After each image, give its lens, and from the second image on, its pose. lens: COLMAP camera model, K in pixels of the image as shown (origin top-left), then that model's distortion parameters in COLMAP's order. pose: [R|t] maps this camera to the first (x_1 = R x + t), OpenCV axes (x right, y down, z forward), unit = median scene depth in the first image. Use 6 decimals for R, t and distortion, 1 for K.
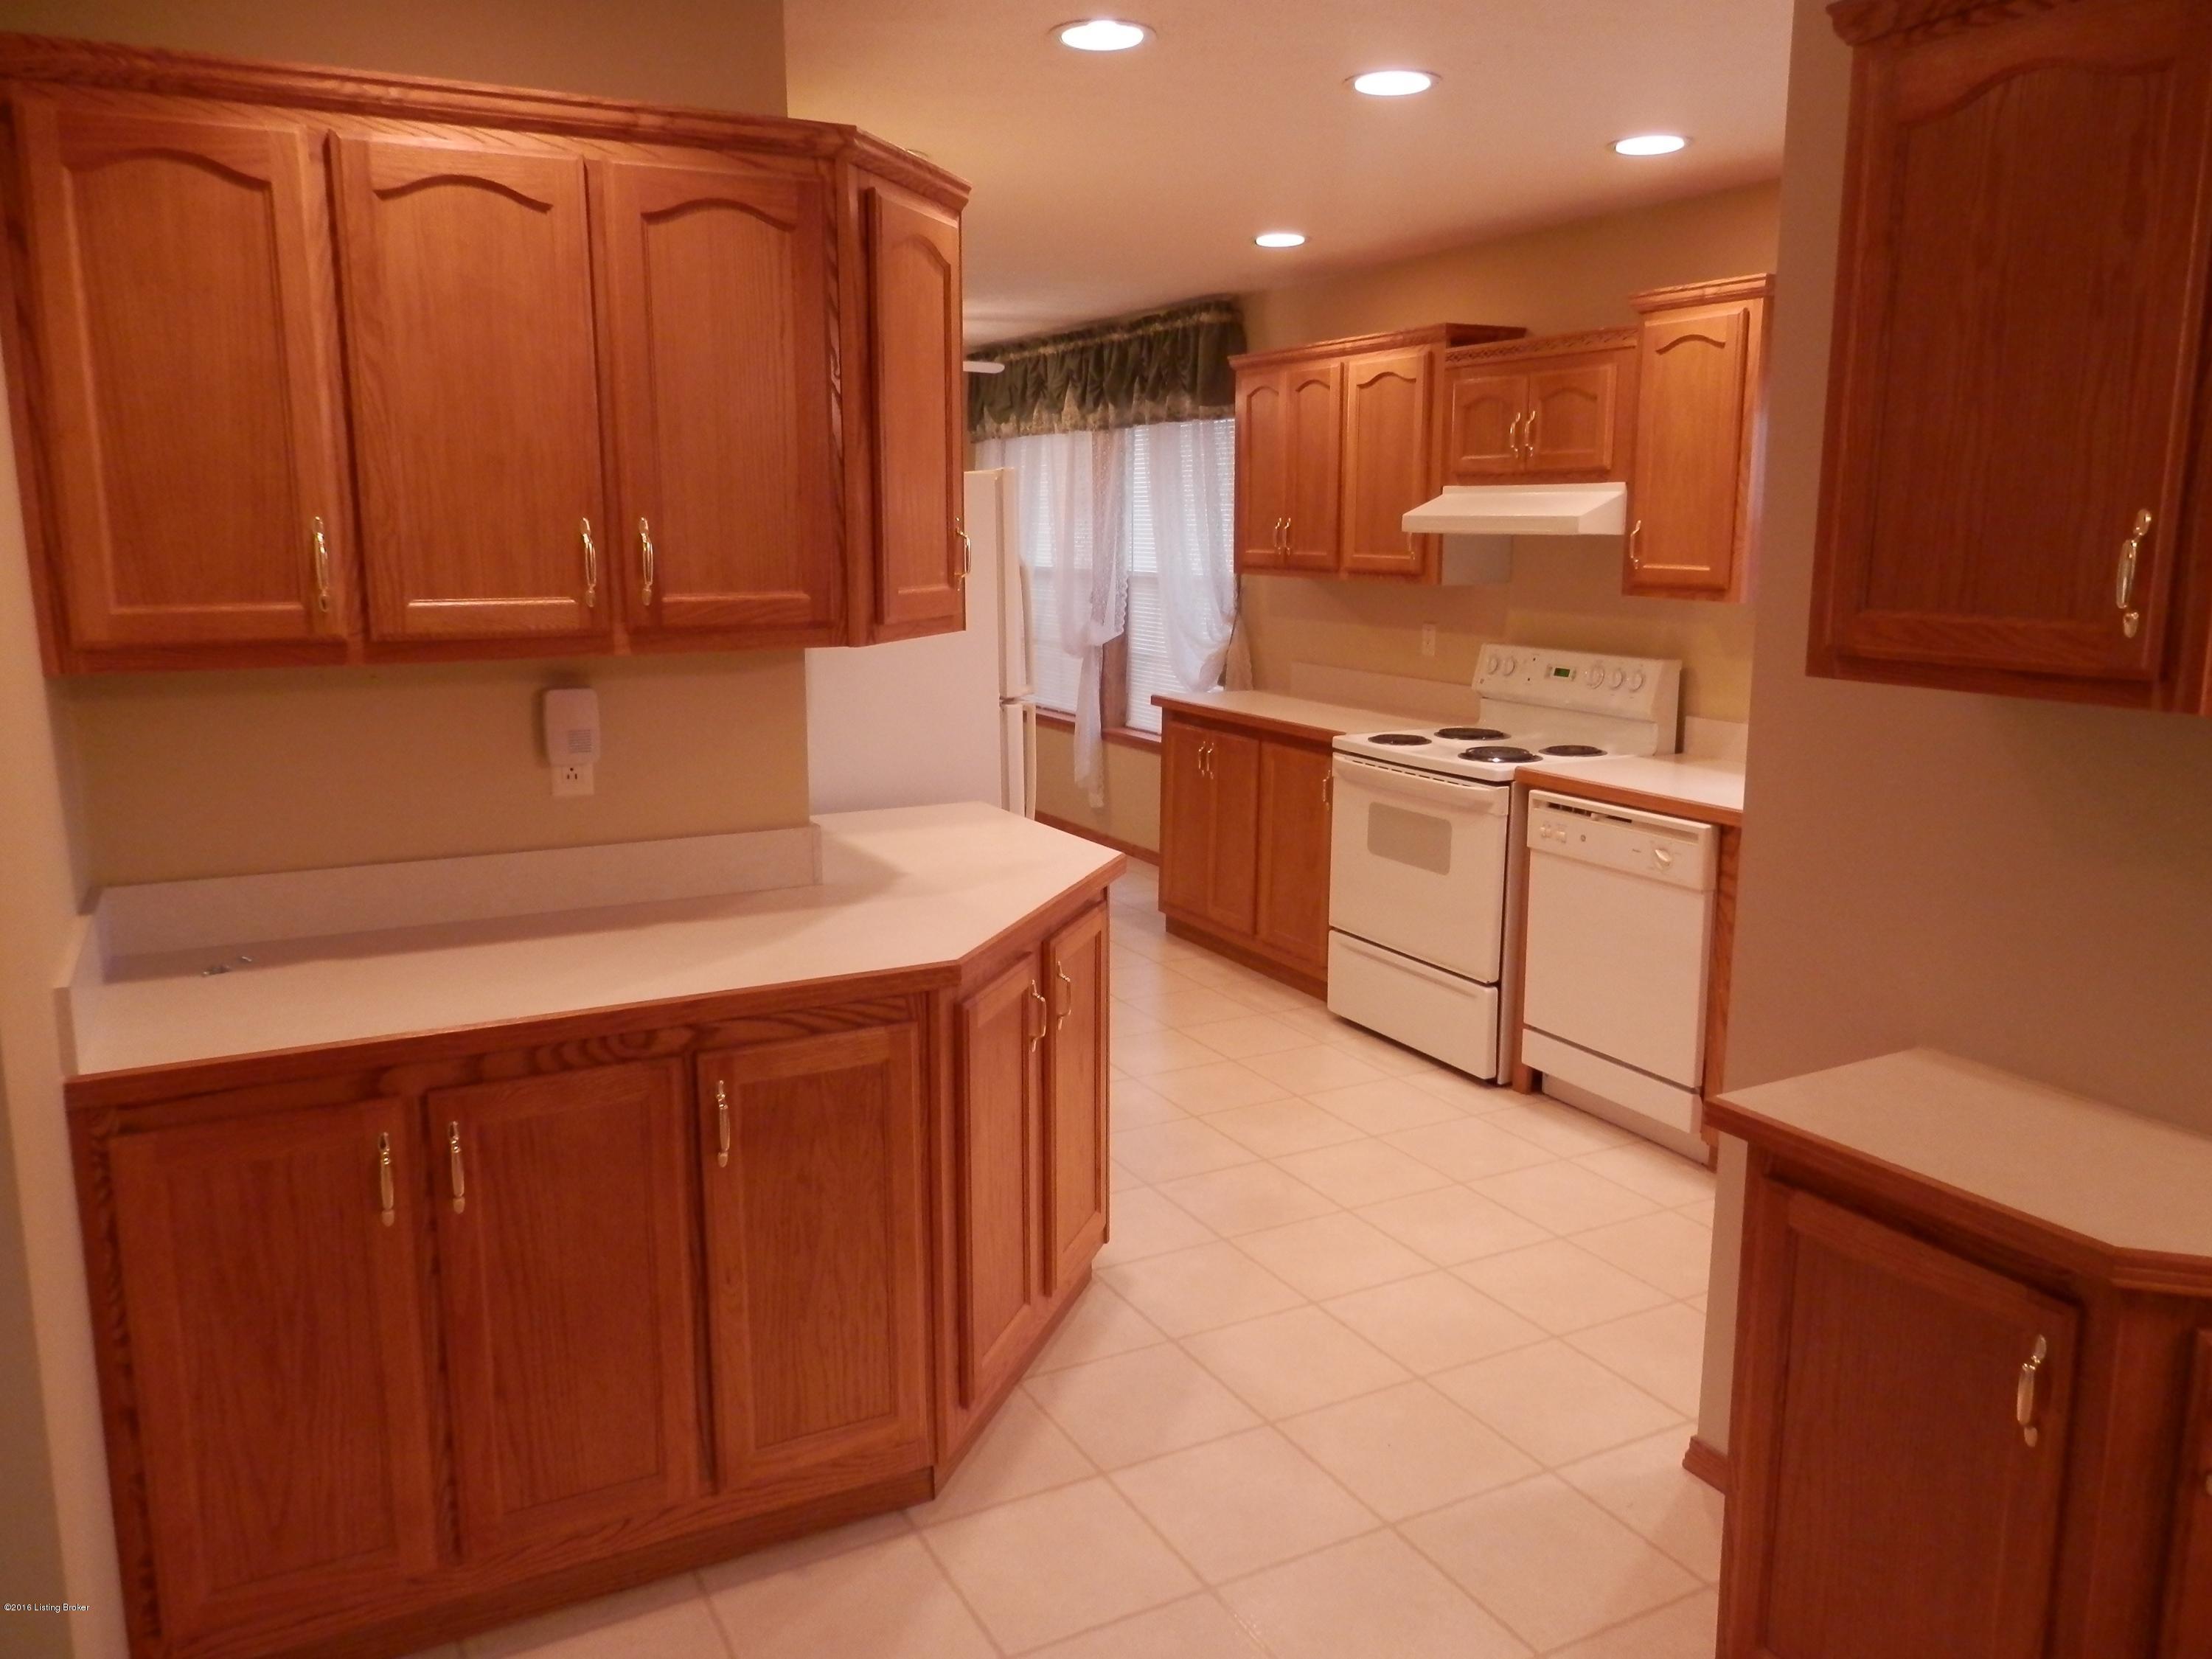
lens RADIAL K [[1633.1, 0, 1105.4], [0, 1633.1, 814.4], [0, 0, 1]] dist [0.002431, -0.001283]
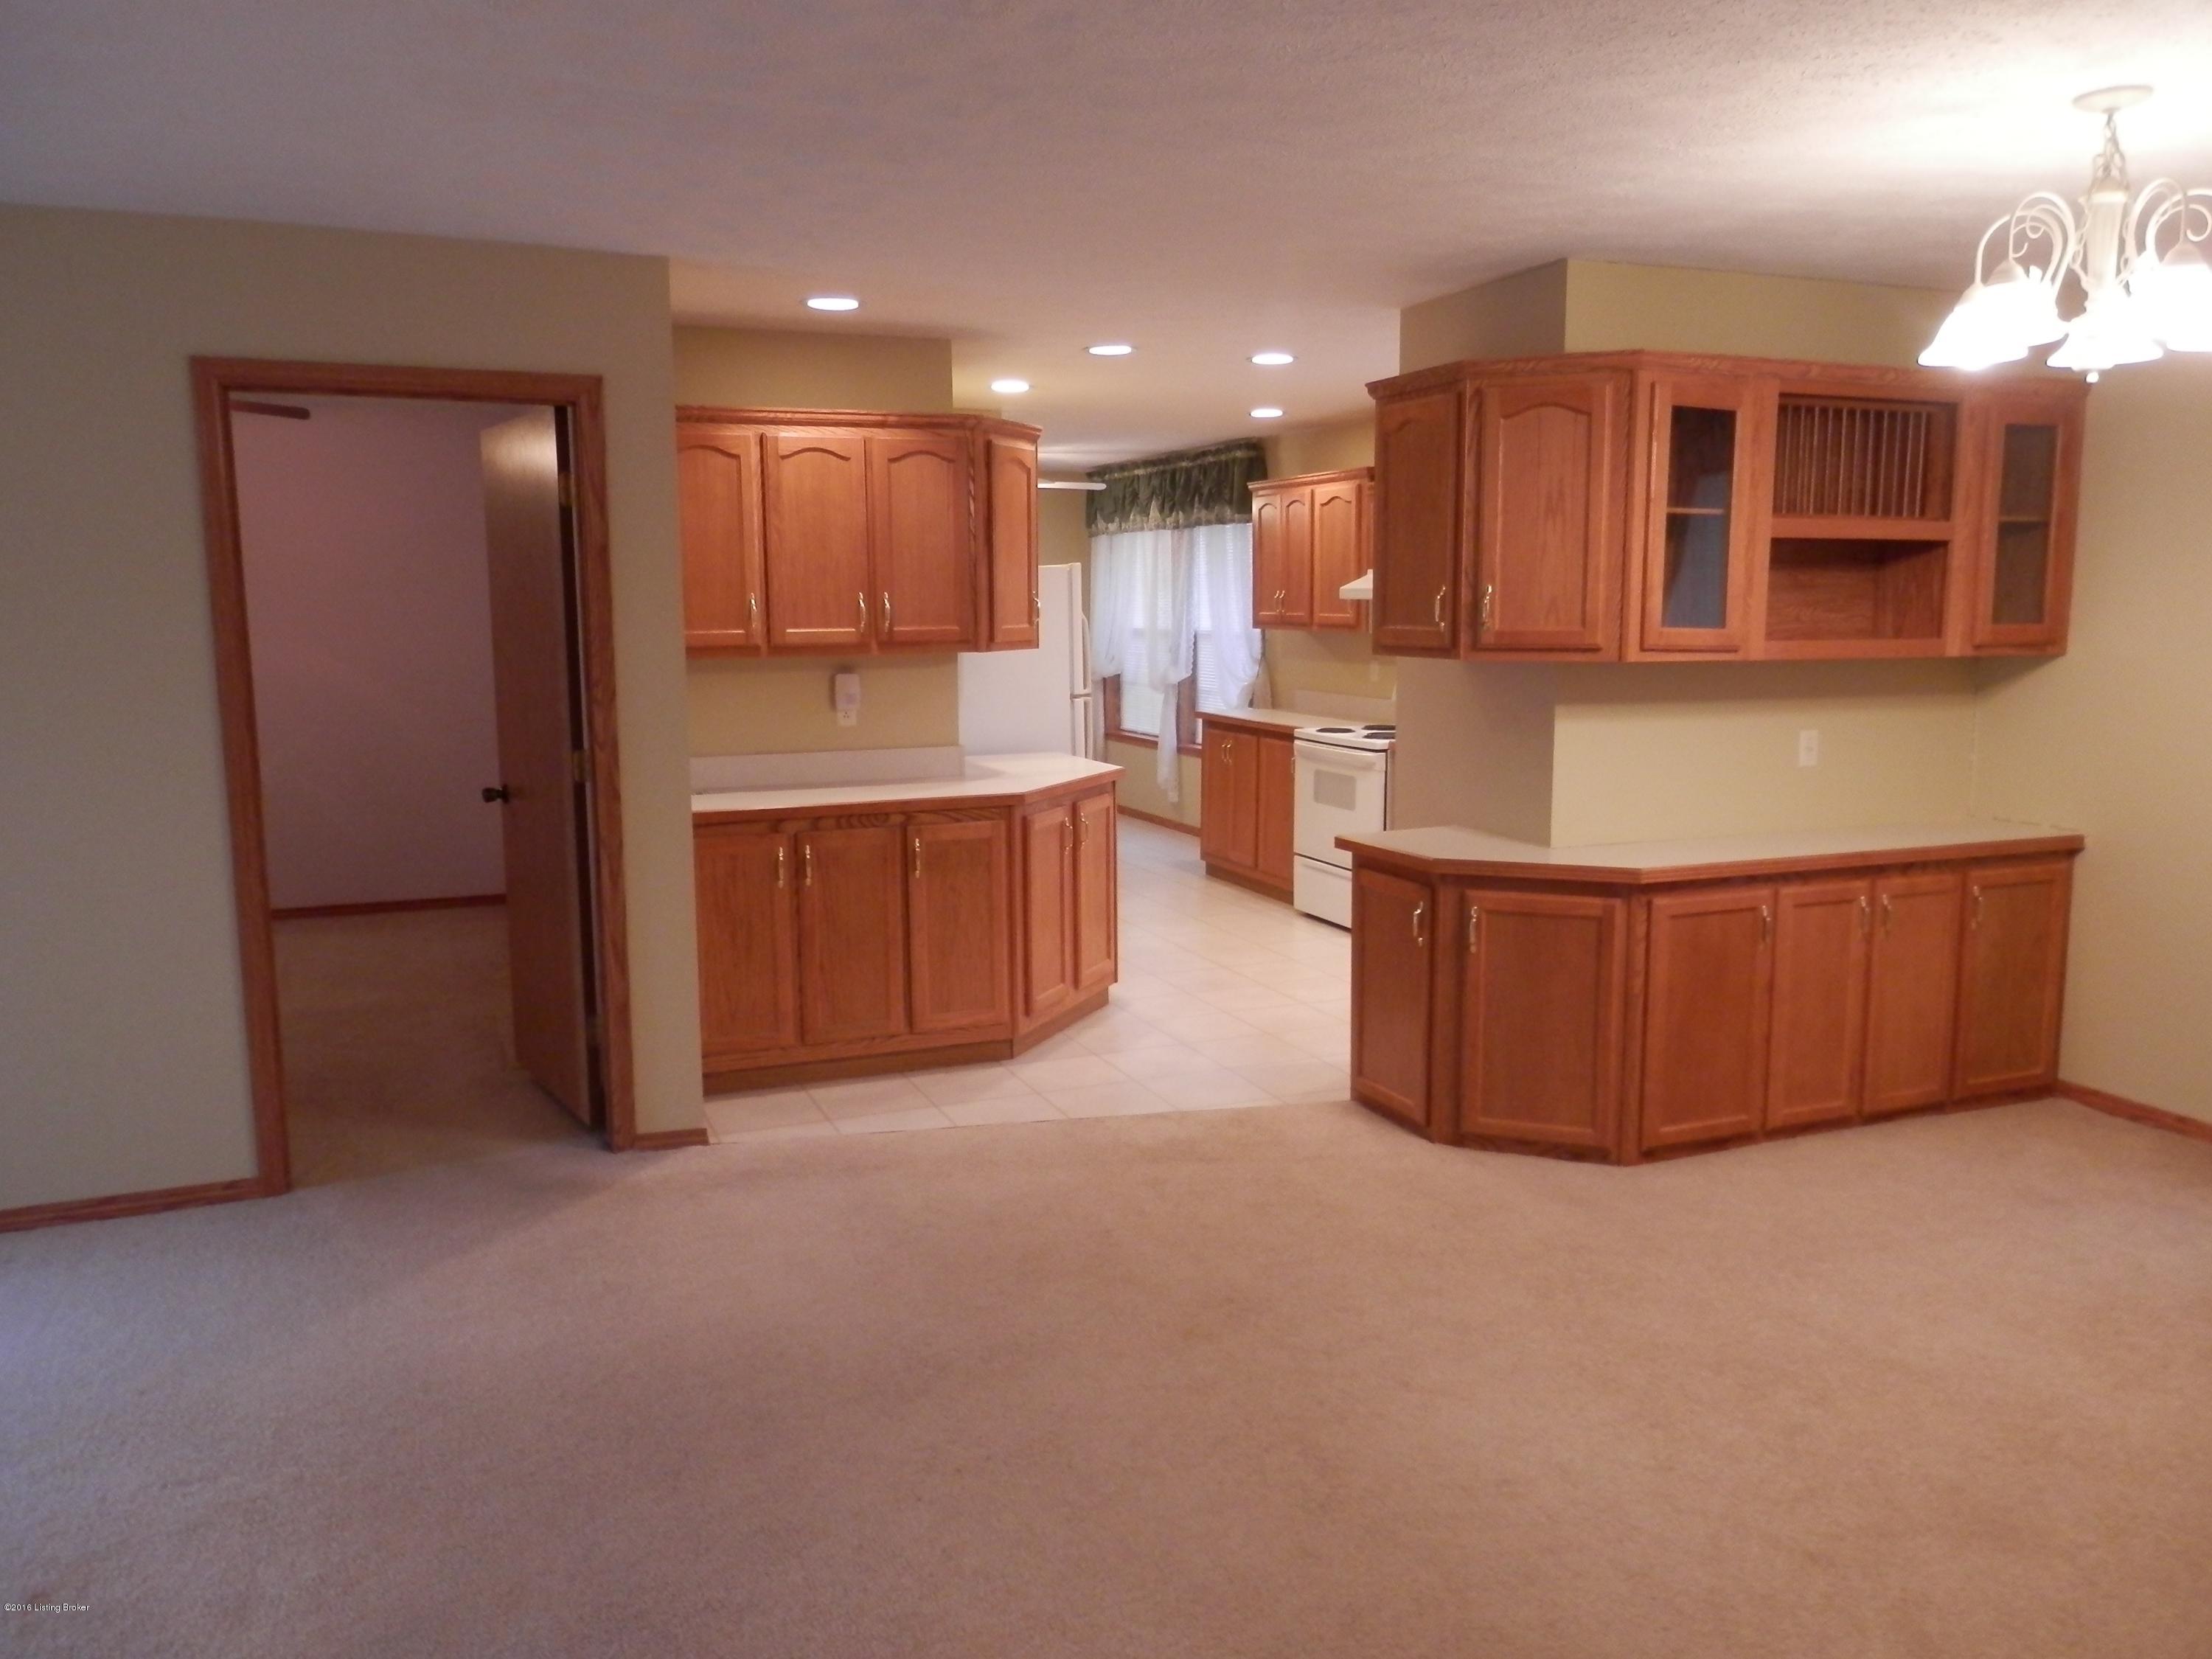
lens RADIAL K [[1637.4, 0, 1106.0], [0, 1637.4, 829.5], [0, 0, 1]] dist [-0.006366, -0.001819]
pose [[0.995017, 0.006599, -0.099486, 0.128741], [-0.010191, 0.999313, -0.035638, 0.116900], [0.099183, 0.036474, 0.994401, -0.631800]]
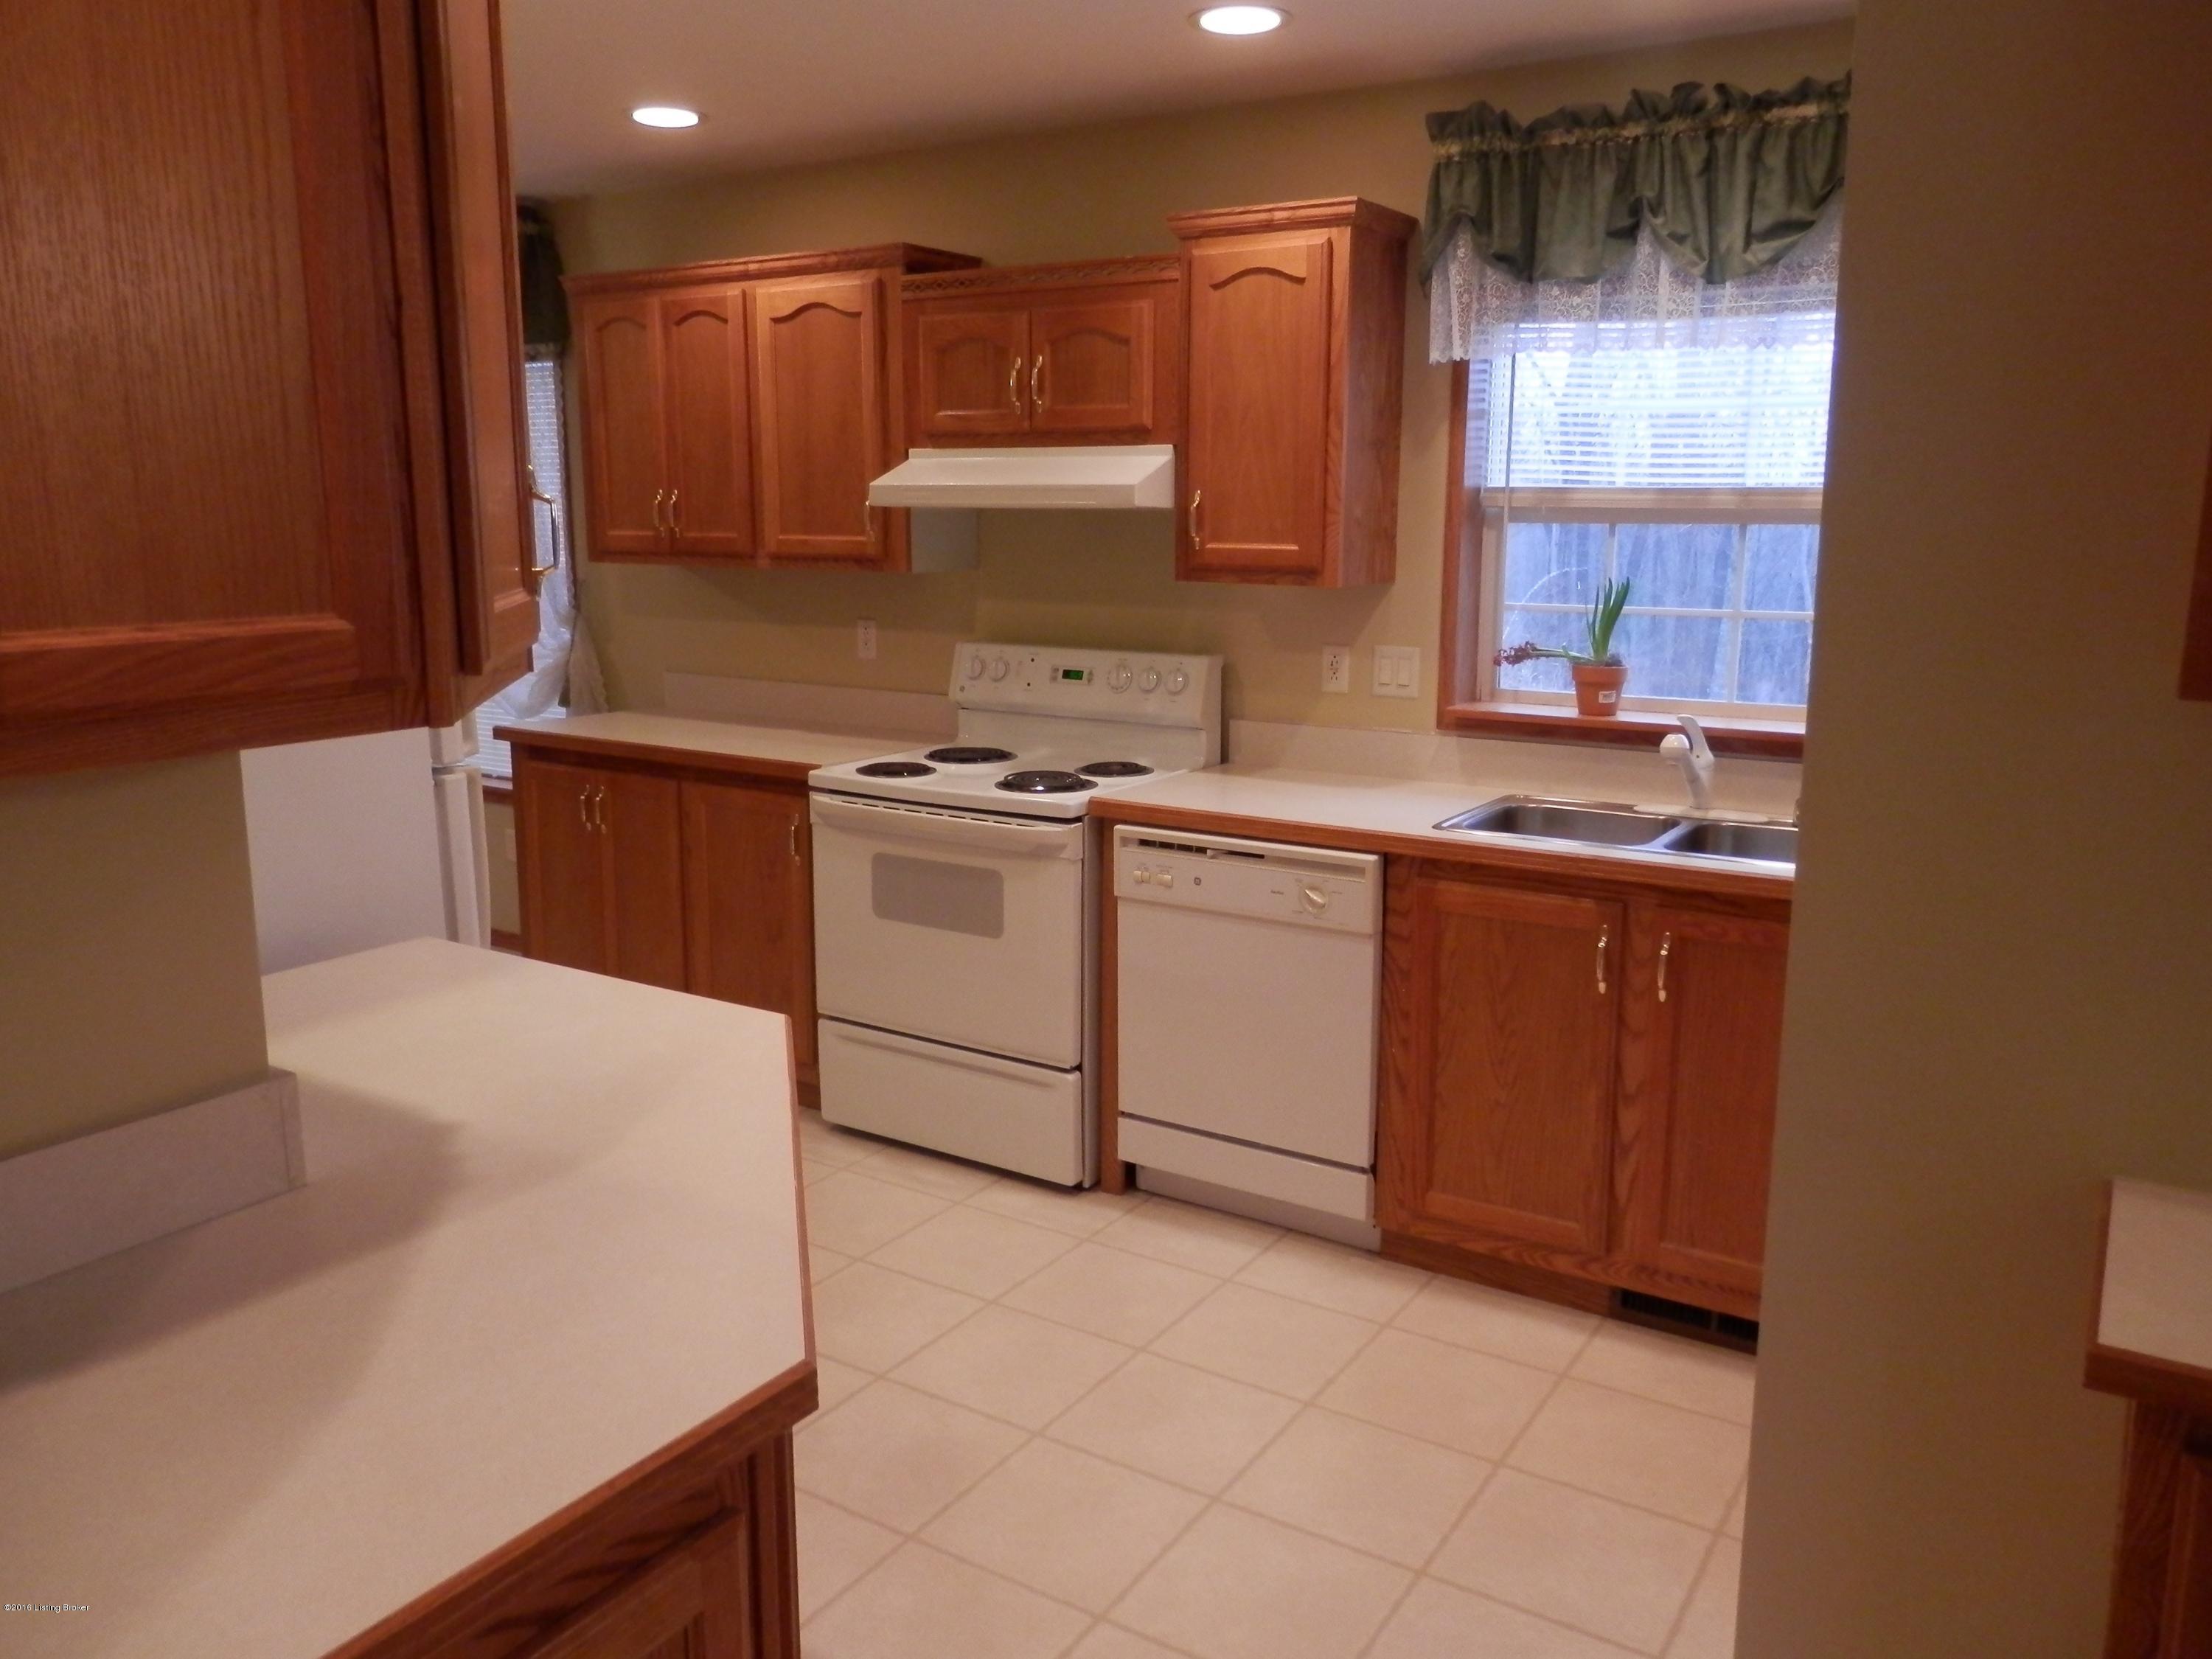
lens RADIAL K [[1633.1, 0, 1105.4], [0, 1633.1, 814.4], [0, 0, 1]] dist [0.002431, -0.001283]
pose [[0.869194, -0.090336, 0.486150, -0.127868], [0.085854, 0.995808, 0.031540, -0.044001], [-0.486961, 0.014324, 0.873306, 0.285738]]
